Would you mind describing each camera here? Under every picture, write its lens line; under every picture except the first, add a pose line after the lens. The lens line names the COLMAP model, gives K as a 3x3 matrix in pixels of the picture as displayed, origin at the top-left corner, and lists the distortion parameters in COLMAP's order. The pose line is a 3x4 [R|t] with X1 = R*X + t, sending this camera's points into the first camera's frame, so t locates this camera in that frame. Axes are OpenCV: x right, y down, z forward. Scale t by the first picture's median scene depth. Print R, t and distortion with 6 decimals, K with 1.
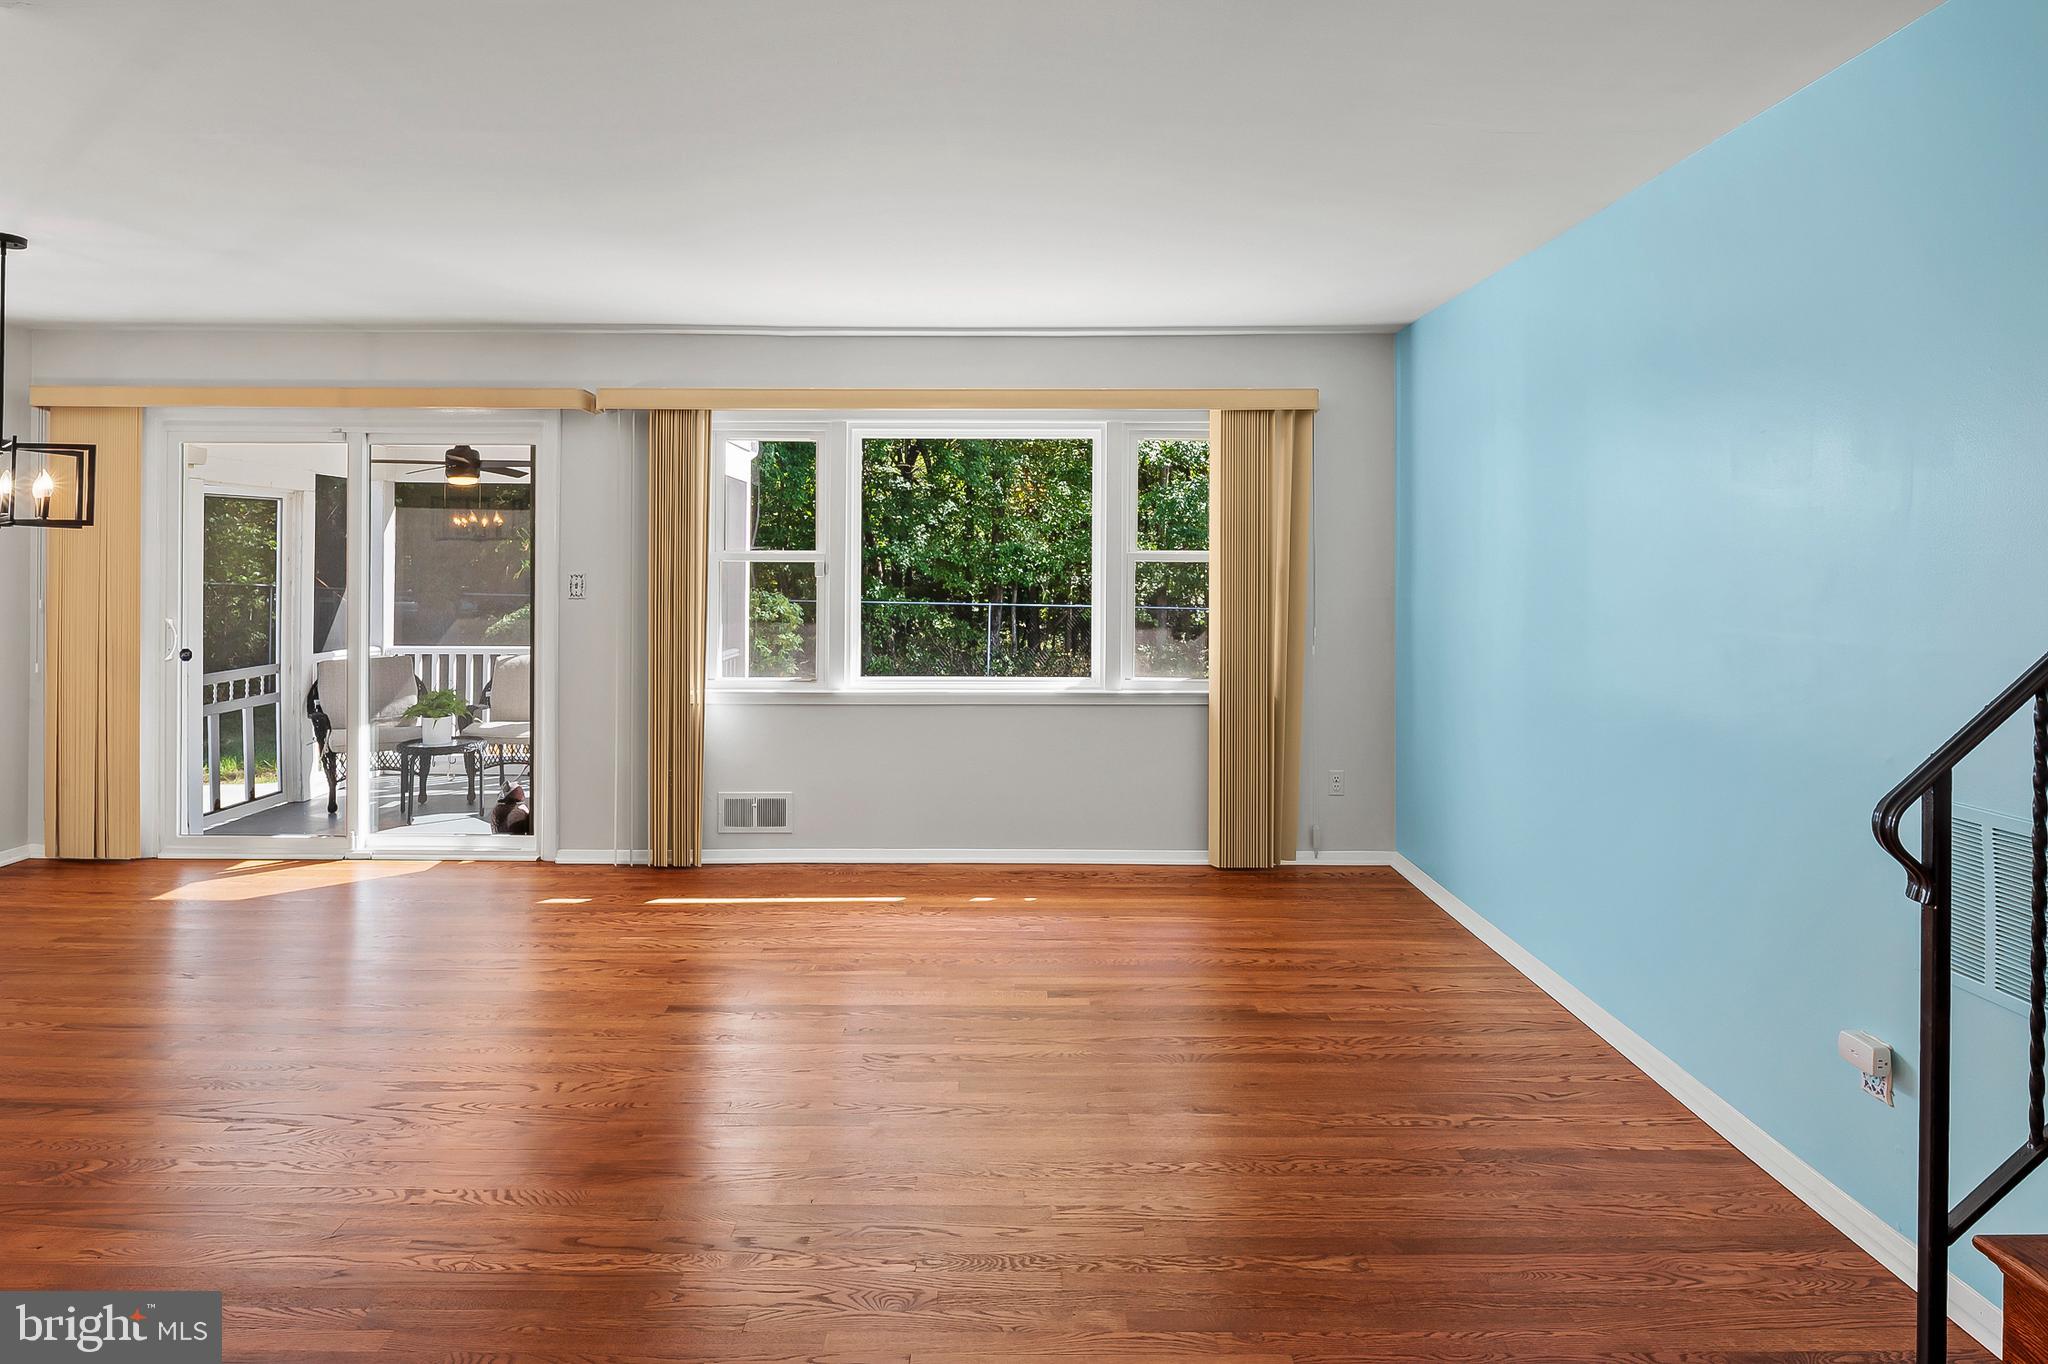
lens RADIAL K [[1113.1, 0, 1010.6], [0, 1113.1, 561.3], [0, 0, 1]] dist [-0.001326, -0.007285]
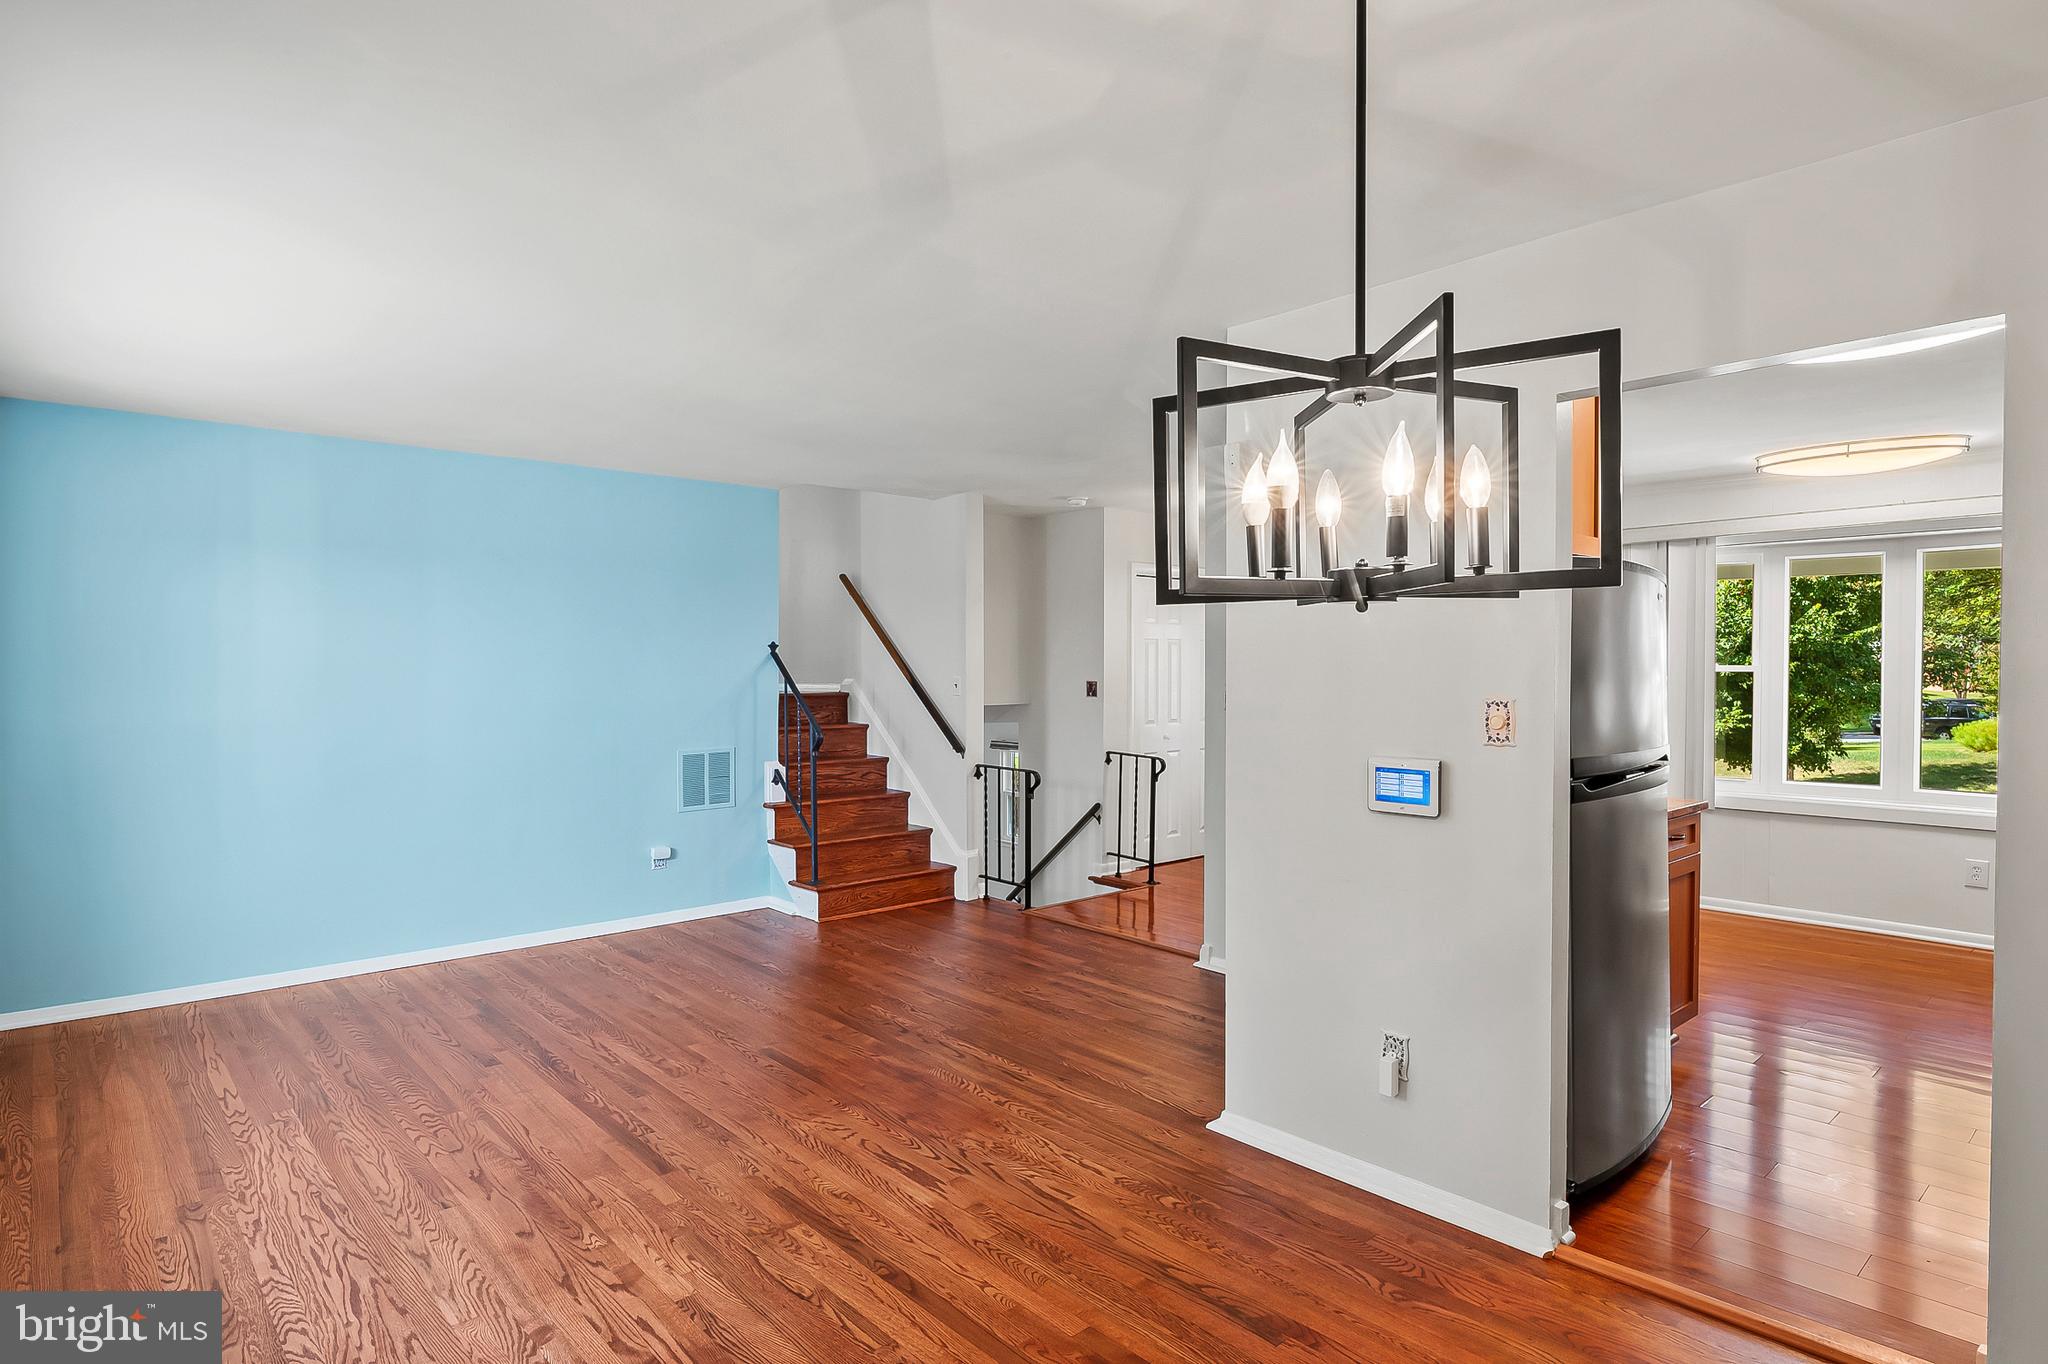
lens RADIAL K [[1113.1, 0, 1012.5], [0, 1113.1, 682.4], [0, 0, 1]] dist [-0.001326, -0.007285]
pose [[-0.663934, -0.016648, 0.747606, -0.771635], [-0.006713, 0.999845, 0.016303, -0.008012], [-0.747761, 0.005806, -0.663942, 0.921931]]
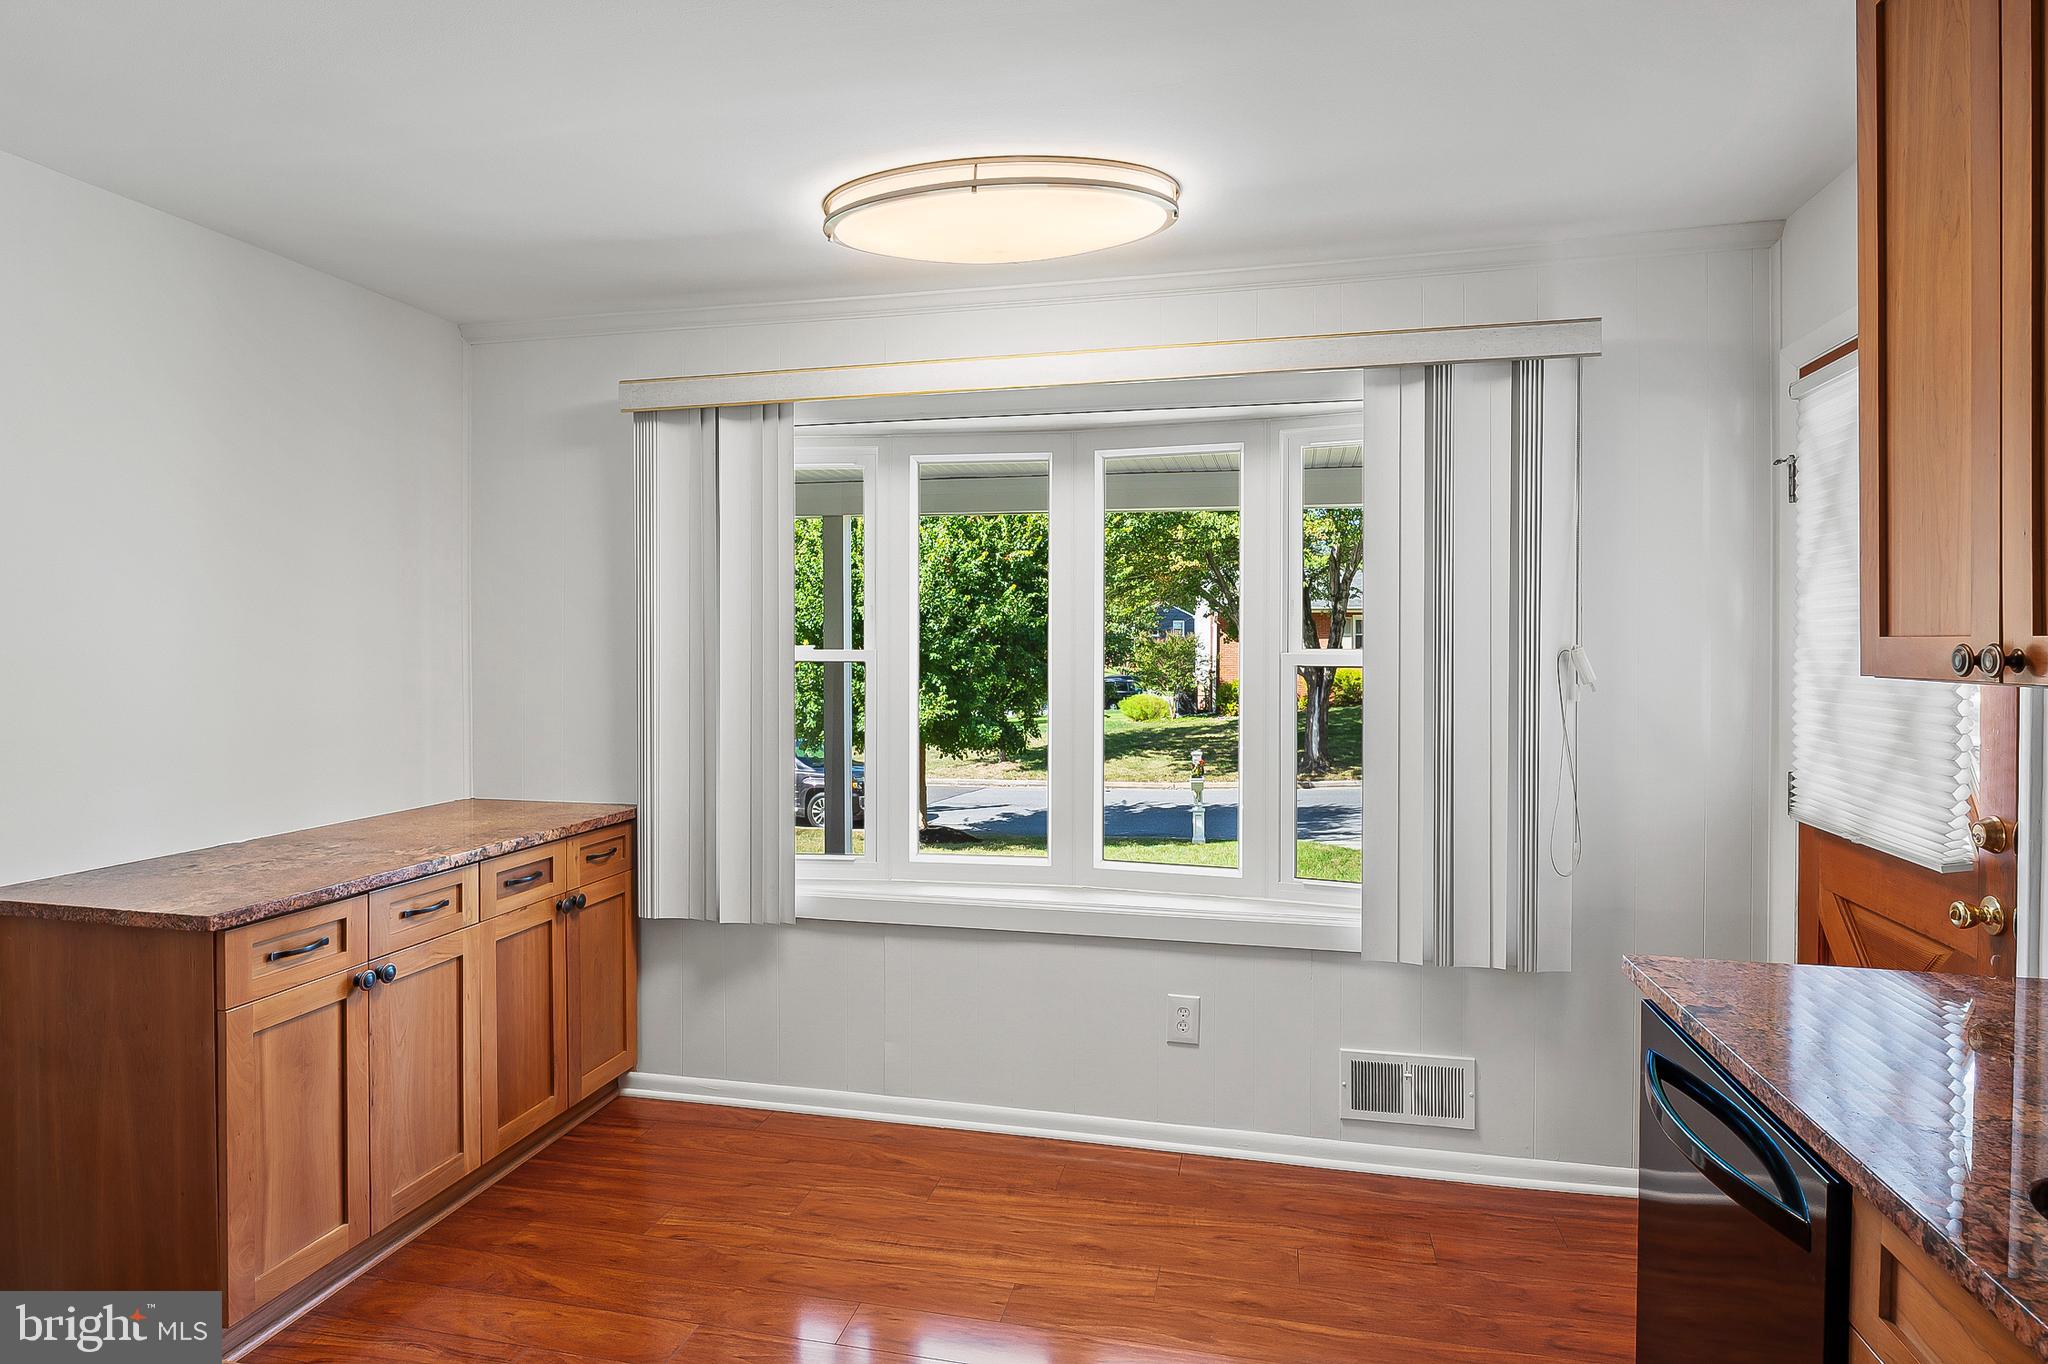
lens RADIAL K [[1113.1, 0, 1015.9], [0, 1113.1, 655.5], [0, 0, 1]] dist [-0.001326, -0.007285]
pose [[-0.973437, -0.008568, 0.228796, -0.645273], [-0.007963, 0.999962, 0.003567, -0.011521], [-0.228818, 0.001650, -0.973468, 0.148735]]
